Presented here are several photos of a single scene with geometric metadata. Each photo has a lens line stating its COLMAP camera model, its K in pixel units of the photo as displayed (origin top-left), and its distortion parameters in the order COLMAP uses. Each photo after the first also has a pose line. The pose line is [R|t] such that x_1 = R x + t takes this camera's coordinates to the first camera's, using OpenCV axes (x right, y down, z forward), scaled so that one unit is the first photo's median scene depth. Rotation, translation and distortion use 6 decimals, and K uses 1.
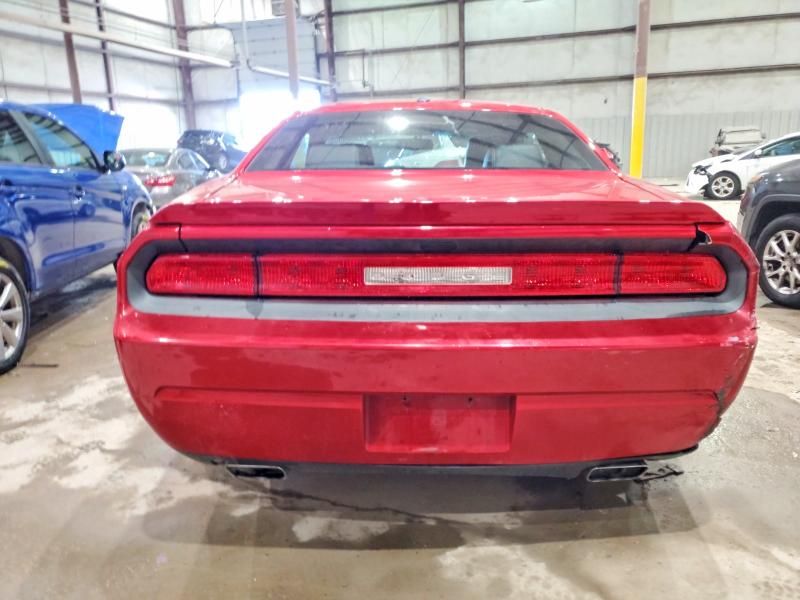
lens RADIAL K [[595.7, 0, 400.0], [0, 595.7, 300.0], [0, 0, 1]] dist [0.016056, 0.002490]
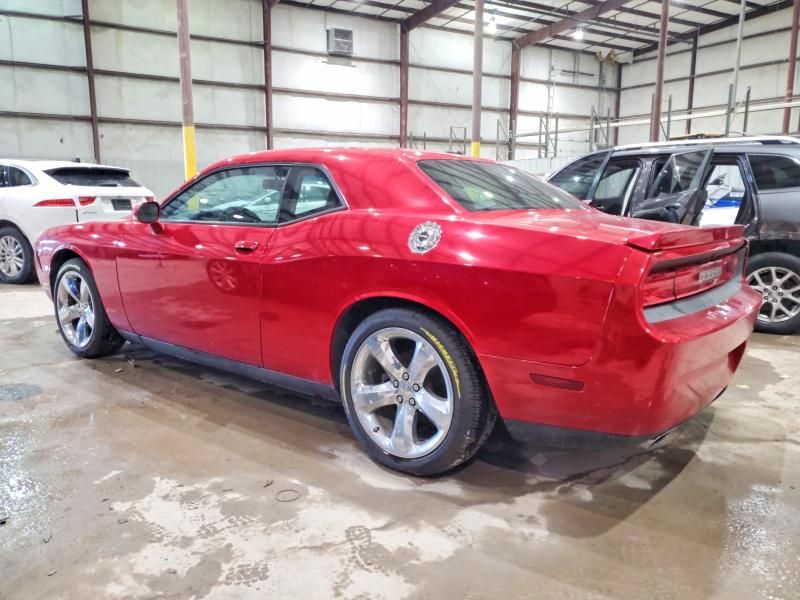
lens RADIAL K [[609.0, 0, 400.0], [0, 609.0, 300.0], [0, 0, 1]] dist [0.009001, 0.005074]
pose [[0.639490, -0.107475, 0.761250, -0.932883], [0.164481, 0.986380, 0.001087, -0.056033], [-0.750998, 0.124515, 0.648458, 0.317579]]
